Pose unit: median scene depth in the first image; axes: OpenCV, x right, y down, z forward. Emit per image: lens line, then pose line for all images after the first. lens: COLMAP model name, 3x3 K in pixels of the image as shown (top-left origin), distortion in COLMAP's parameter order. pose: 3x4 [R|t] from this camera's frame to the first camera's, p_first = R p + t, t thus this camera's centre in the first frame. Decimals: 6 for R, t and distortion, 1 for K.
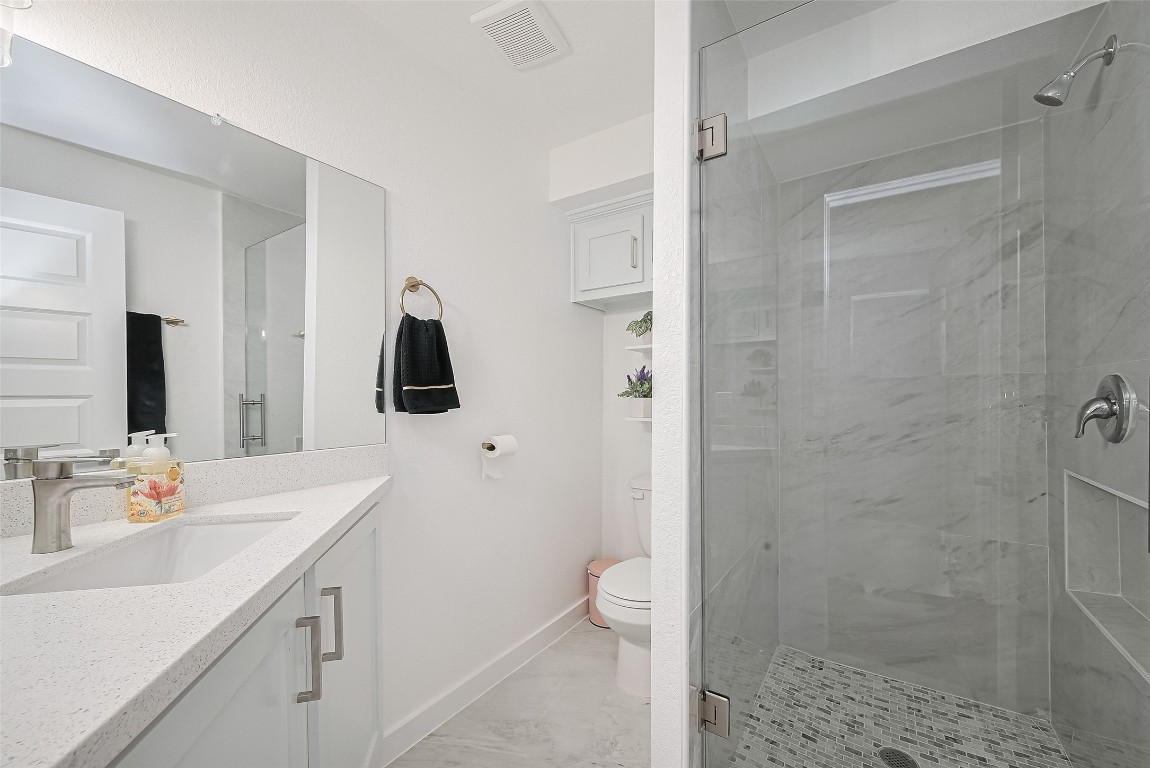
lens RADIAL K [[471.5, 0, 581.9], [0, 471.5, 390.8], [0, 0, 1]] dist [0.000387, 0.000003]
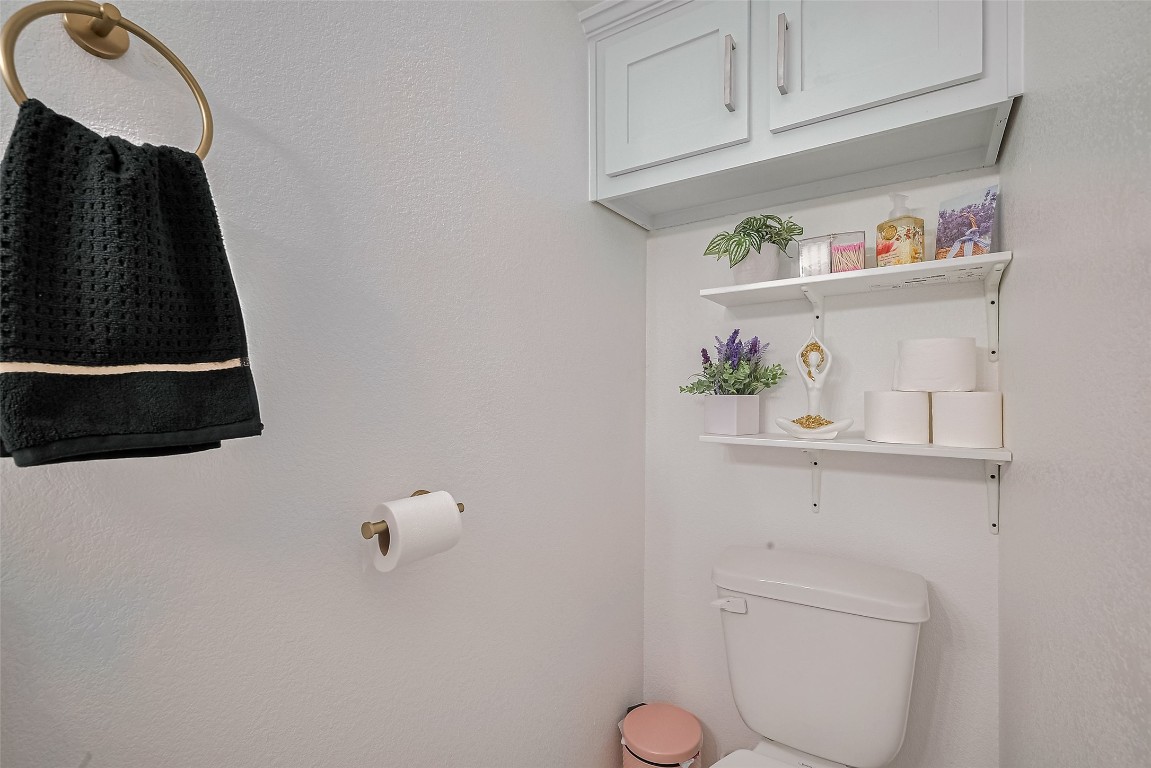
lens RADIAL K [[526.7, 0, 570.2], [0, 526.7, 384.4], [0, 0, 1]] dist [-0.000487, -0.000029]
pose [[0.999832, -0.000335, -0.018337, -0.033230], [0.000432, 0.999986, 0.005244, 0.001093], [0.018335, -0.005251, 0.999818, 0.464052]]
